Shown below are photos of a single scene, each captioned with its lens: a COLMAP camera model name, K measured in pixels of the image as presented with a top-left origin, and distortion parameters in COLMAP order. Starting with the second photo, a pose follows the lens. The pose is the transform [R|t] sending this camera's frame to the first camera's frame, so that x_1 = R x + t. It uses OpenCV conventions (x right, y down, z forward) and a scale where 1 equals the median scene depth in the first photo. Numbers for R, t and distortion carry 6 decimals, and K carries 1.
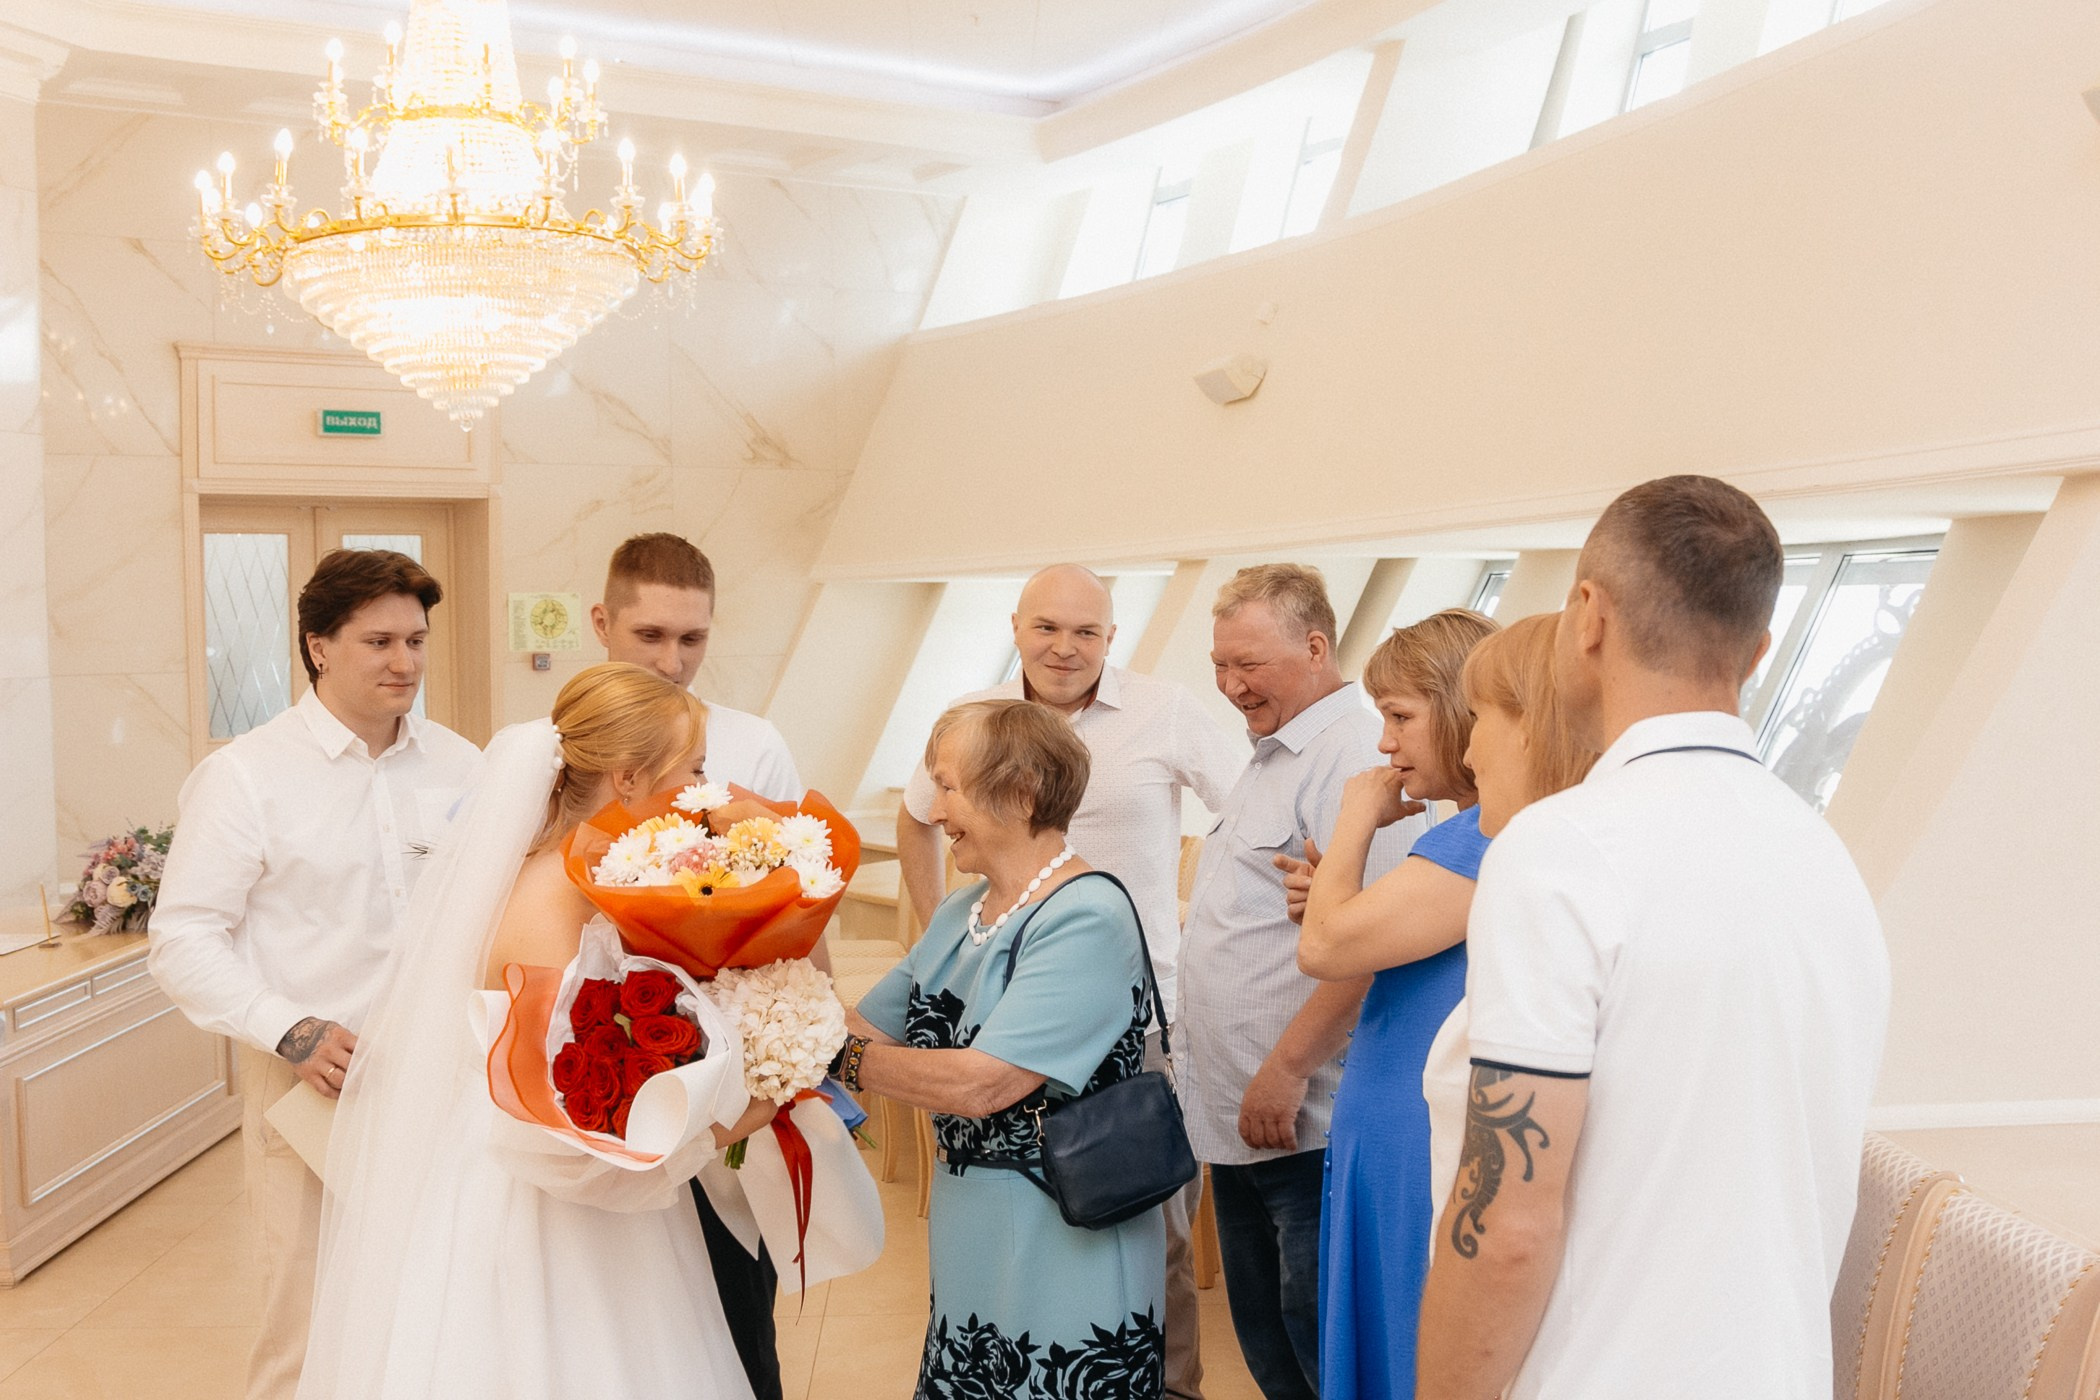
lens RADIAL K [[2400.5, 0, 1110.6], [0, 2400.5, 705.2], [0, 0, 1]] dist [-0.096023, 0.000000]
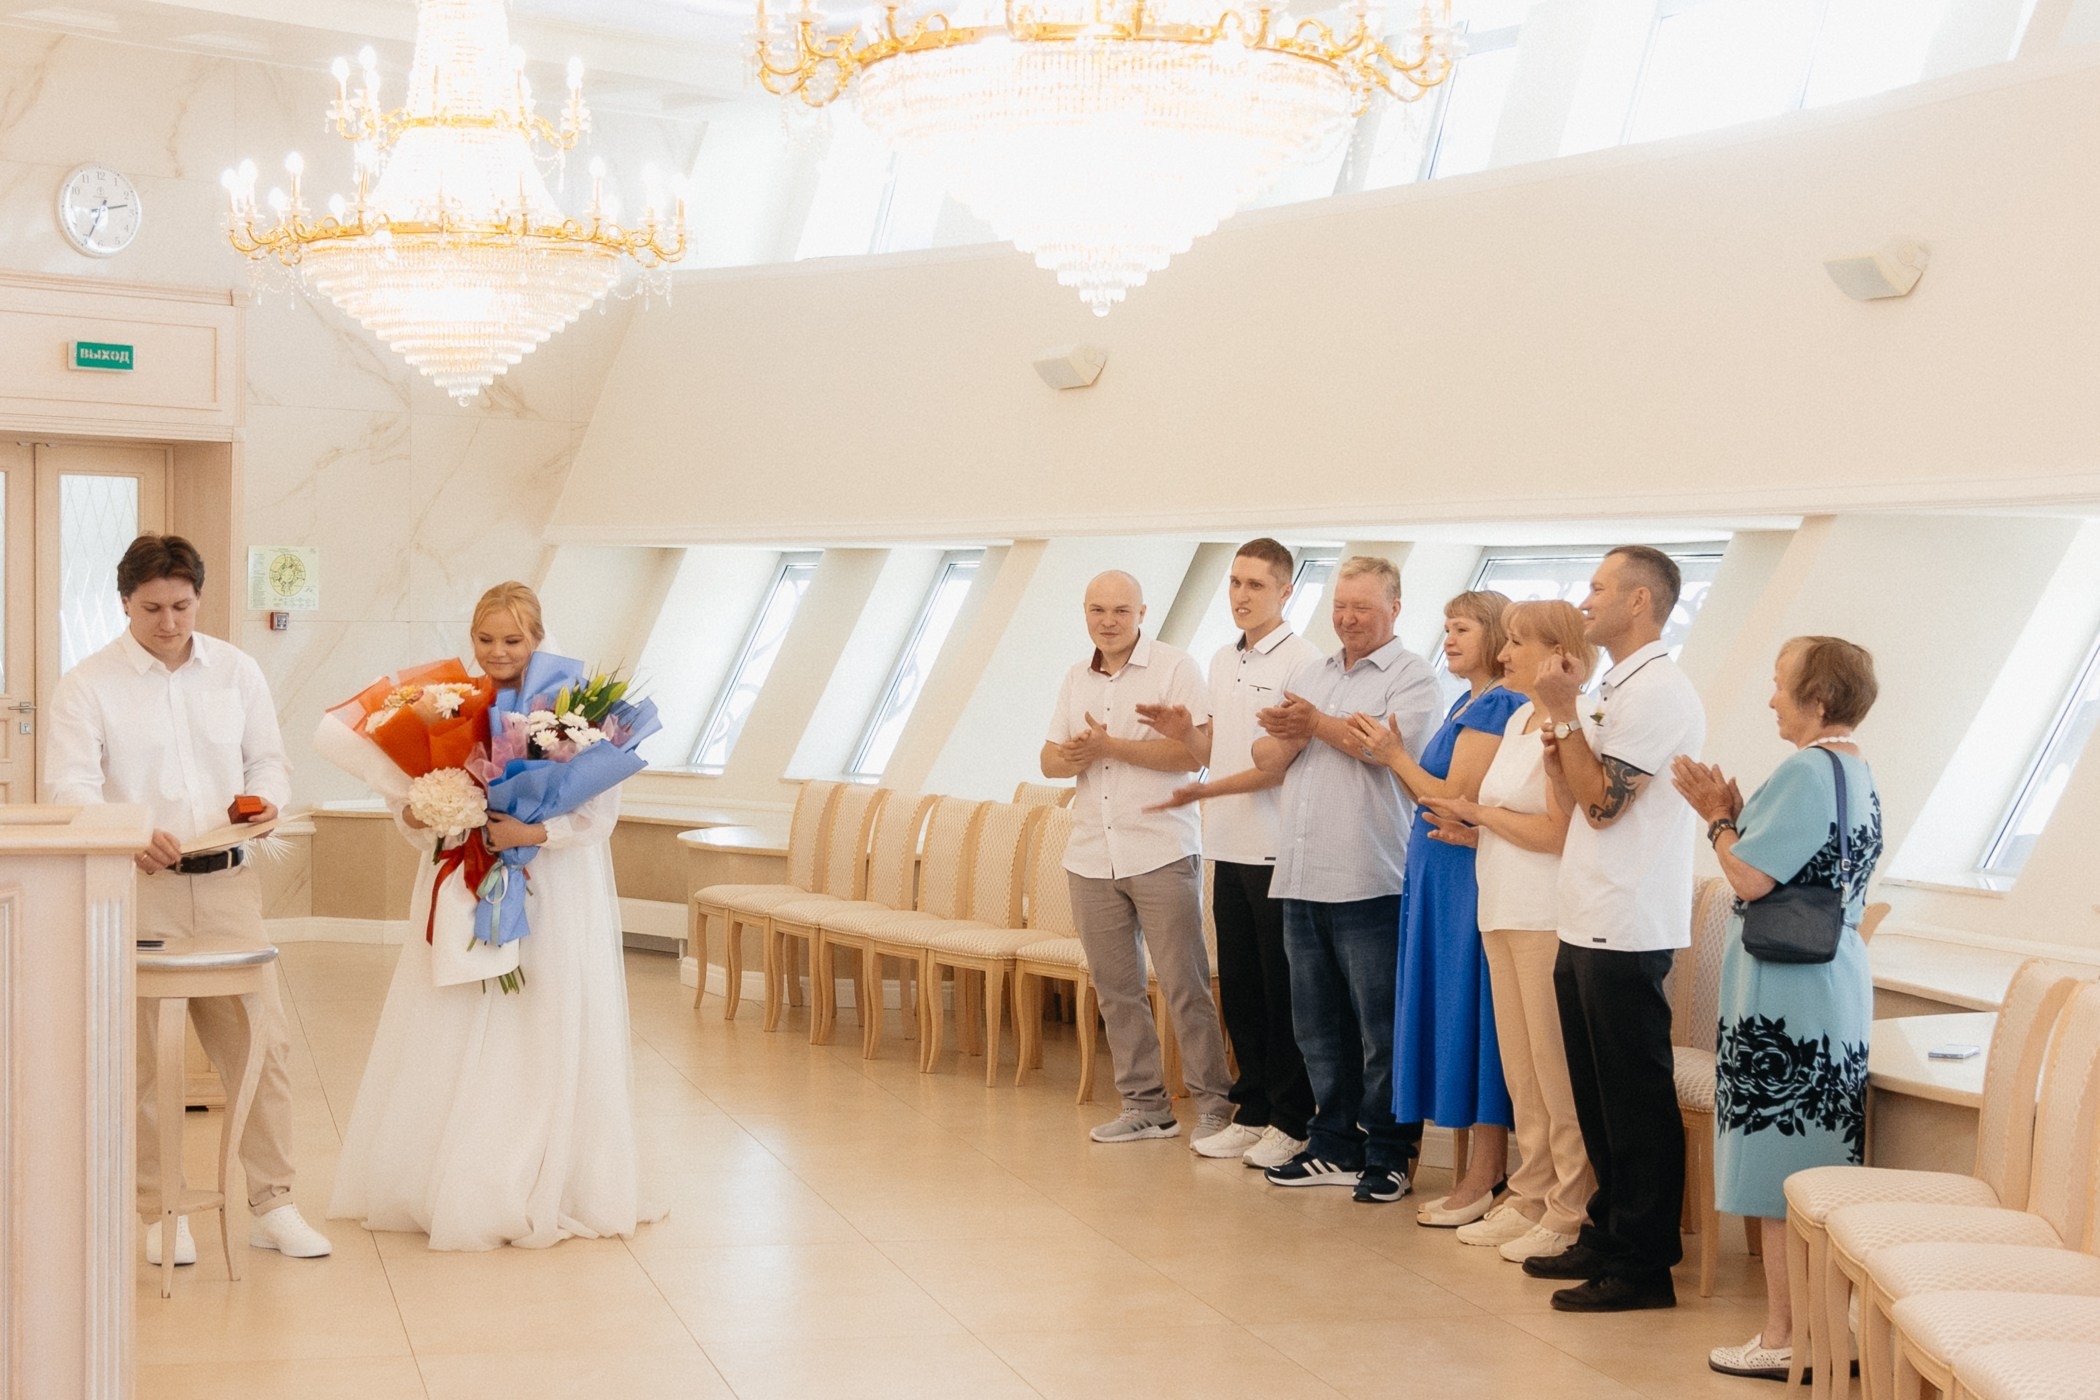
lens RADIAL K [[3459.9, 0, 1058.6], [0, 3459.9, 693.1], [0, 0, 1]] dist [0.044769, 0.000000]
pose [[0.985358, 0.026573, 0.168415, -0.177952], [-0.025521, 0.999639, -0.008405, 0.014395], [-0.168577, 0.003984, 0.985680, -0.401552]]
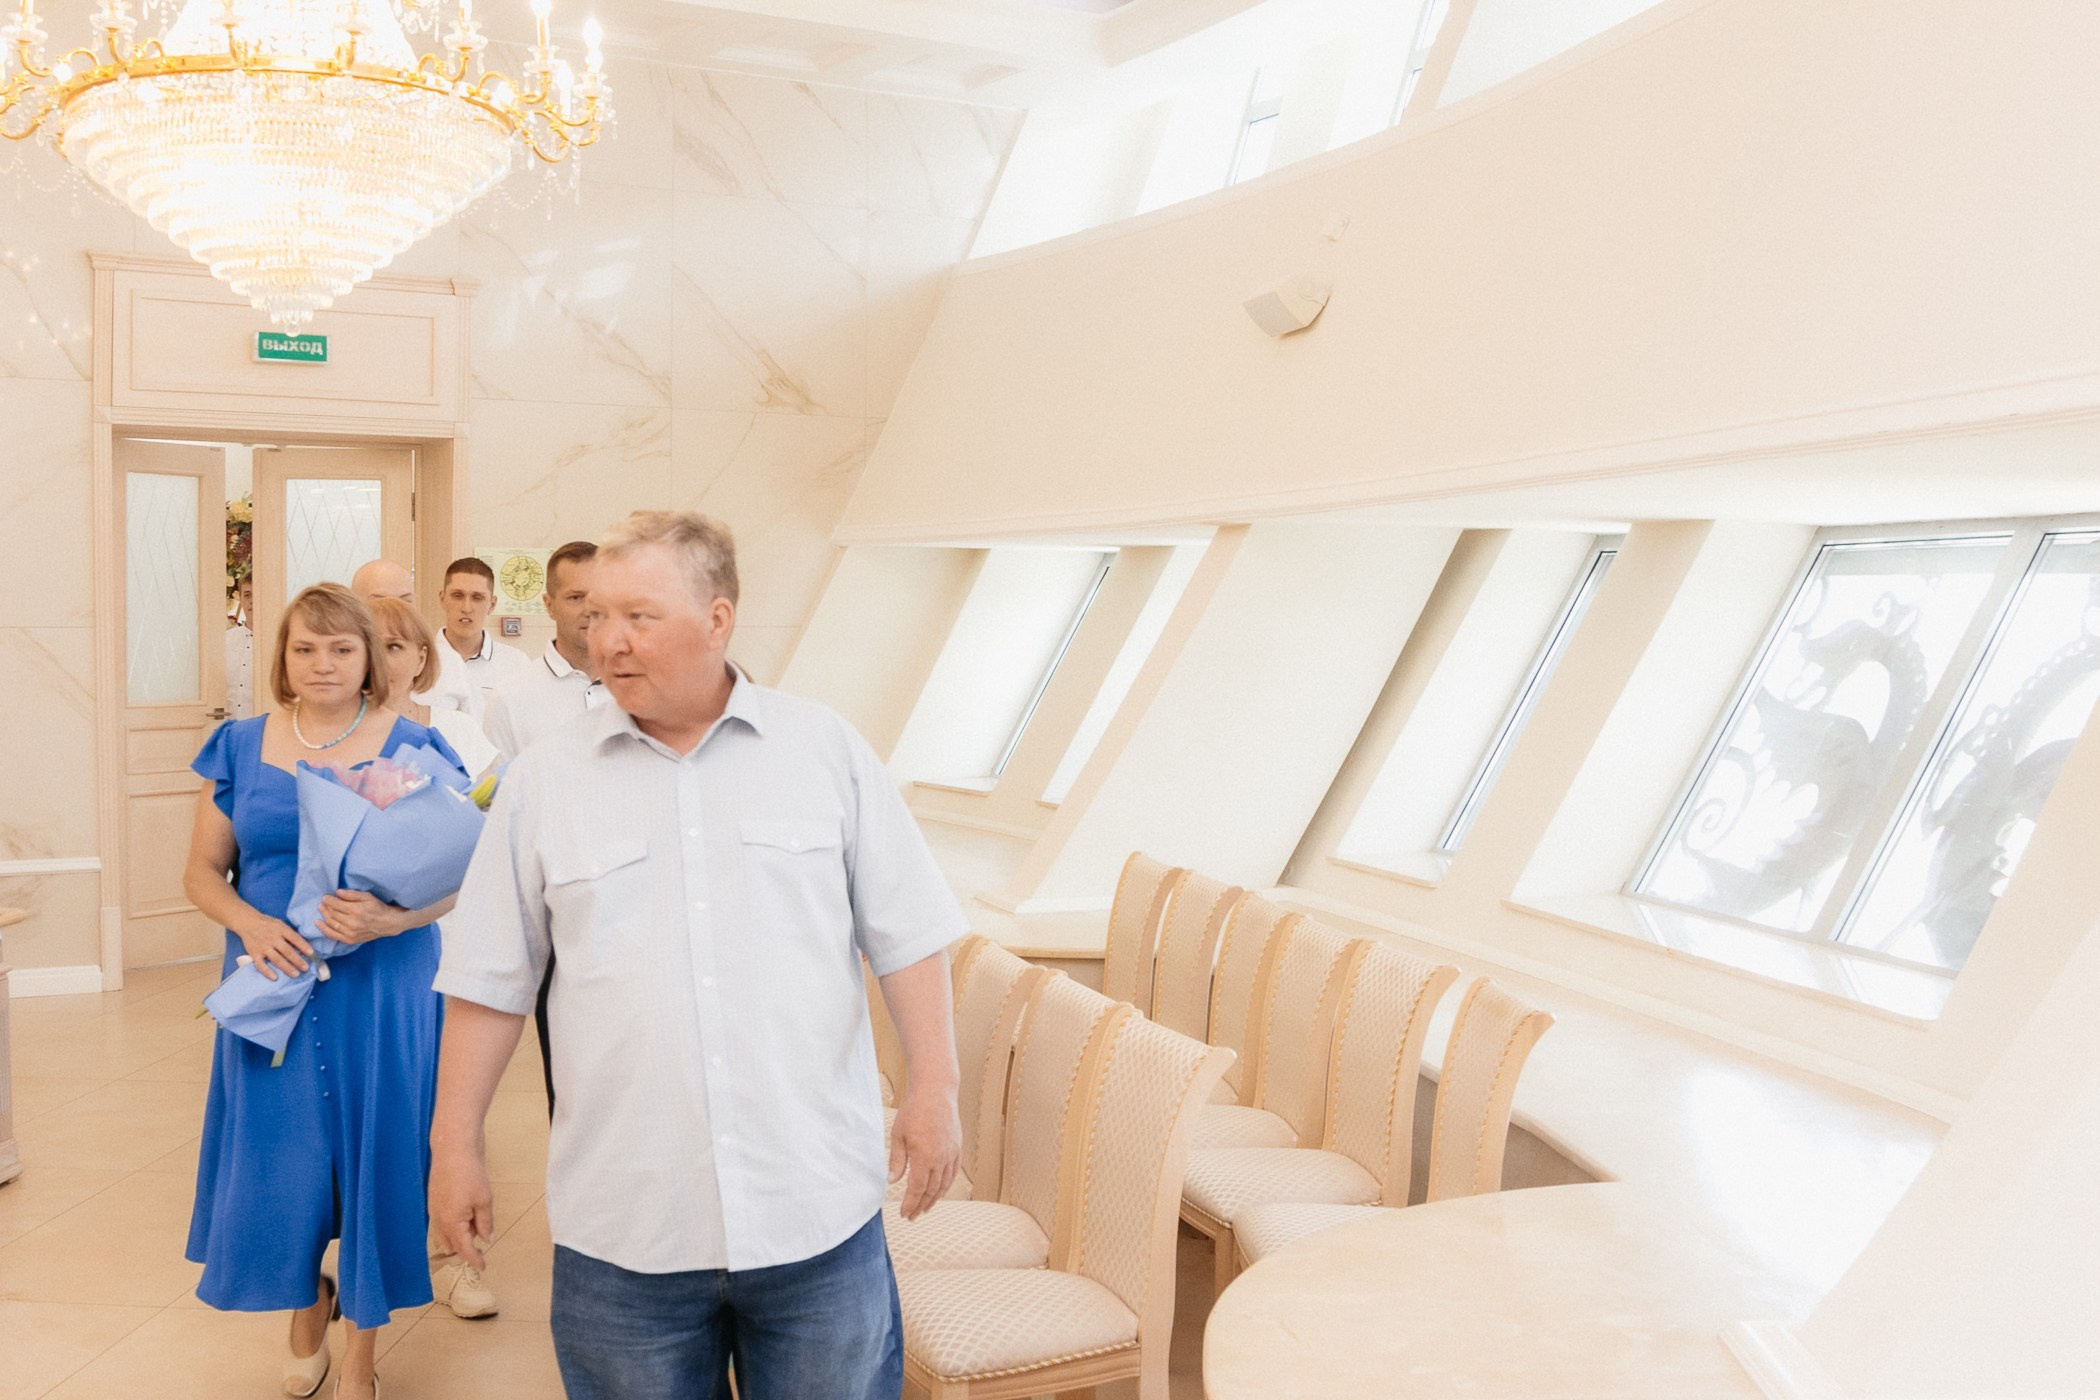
lens RADIAL K [[2400.5, 0, 1070.5], [0, 2400.5, 720.9], [0, 0, 1]] dist [-0.096023, 0.000000]
pose [[0.996041, 0.030486, -0.083500, 0.043275], [-0.029179, 0.999433, 0.016821, -0.004560], [0.083965, -0.014318, 0.996366, 0.152460]]
